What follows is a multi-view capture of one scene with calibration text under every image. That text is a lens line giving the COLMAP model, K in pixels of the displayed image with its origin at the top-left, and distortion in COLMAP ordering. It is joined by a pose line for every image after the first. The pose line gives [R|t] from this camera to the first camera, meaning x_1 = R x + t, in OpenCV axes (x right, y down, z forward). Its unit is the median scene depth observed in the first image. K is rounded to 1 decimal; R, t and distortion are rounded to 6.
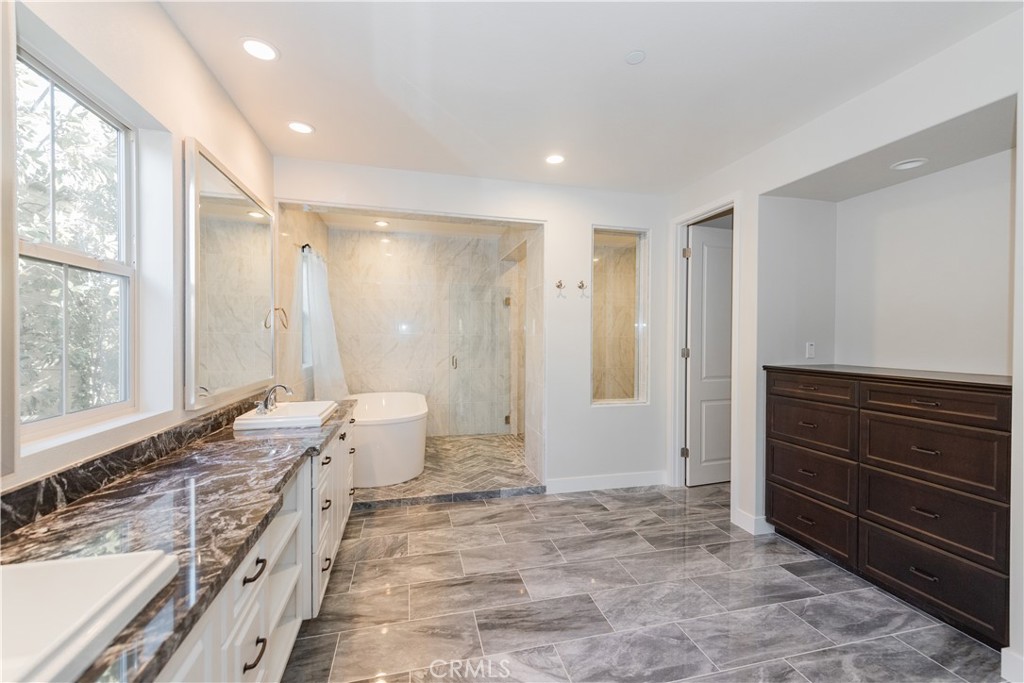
lens RADIAL K [[411.0, 0, 520.3], [0, 411.0, 344.4], [0, 0, 1]] dist [0.014597, -0.003396]
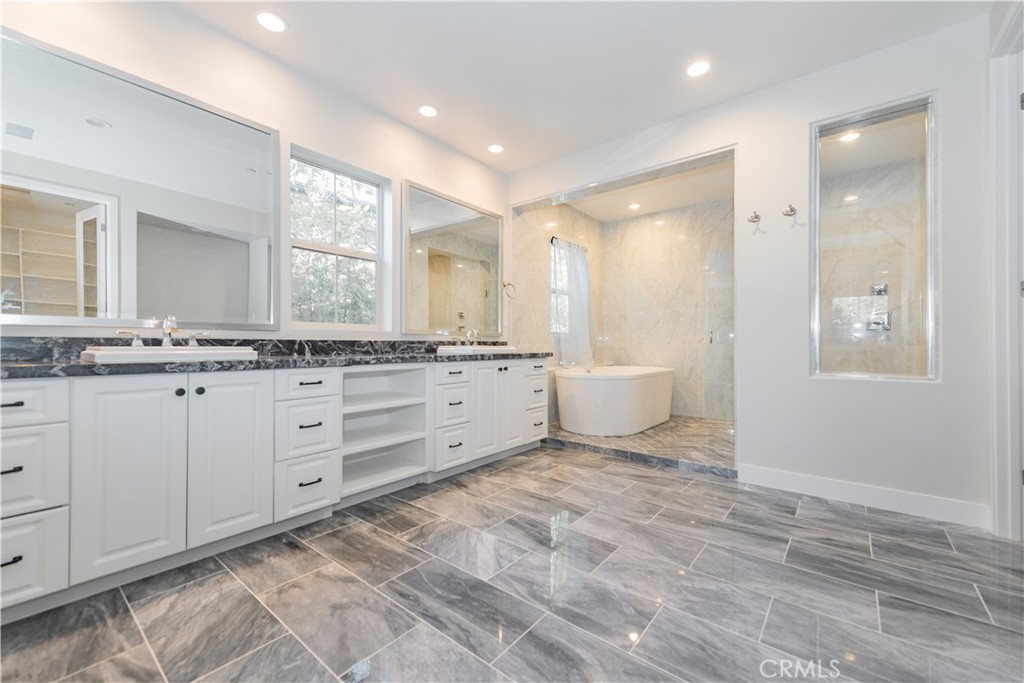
lens RADIAL K [[411.0, 0, 529.0], [0, 411.0, 342.9], [0, 0, 1]] dist [0.014597, -0.003396]
pose [[0.611794, -0.007655, -0.790980, 0.479815], [-0.008015, 0.999842, -0.015876, 0.115710], [0.790977, 0.016053, 0.611635, 0.188209]]
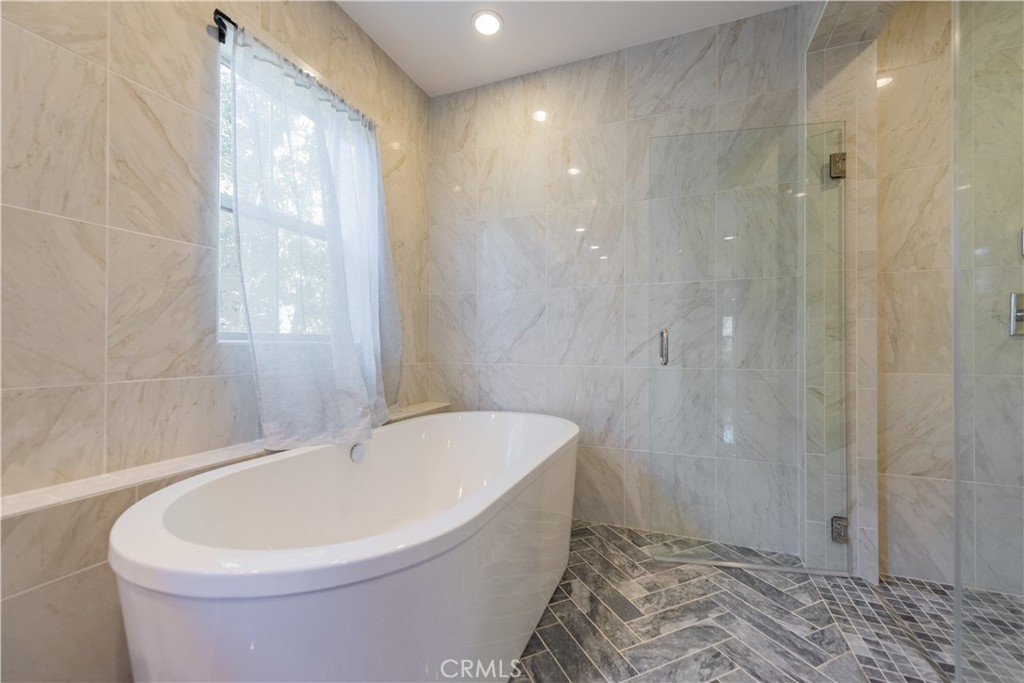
lens RADIAL K [[411.0, 0, 541.0], [0, 411.0, 340.7], [0, 0, 1]] dist [0.014597, -0.003396]
pose [[0.819103, -0.010533, -0.573550, -0.058455], [-0.003990, 0.999703, -0.024057, 0.070066], [0.573633, 0.021993, 0.818817, 0.968257]]
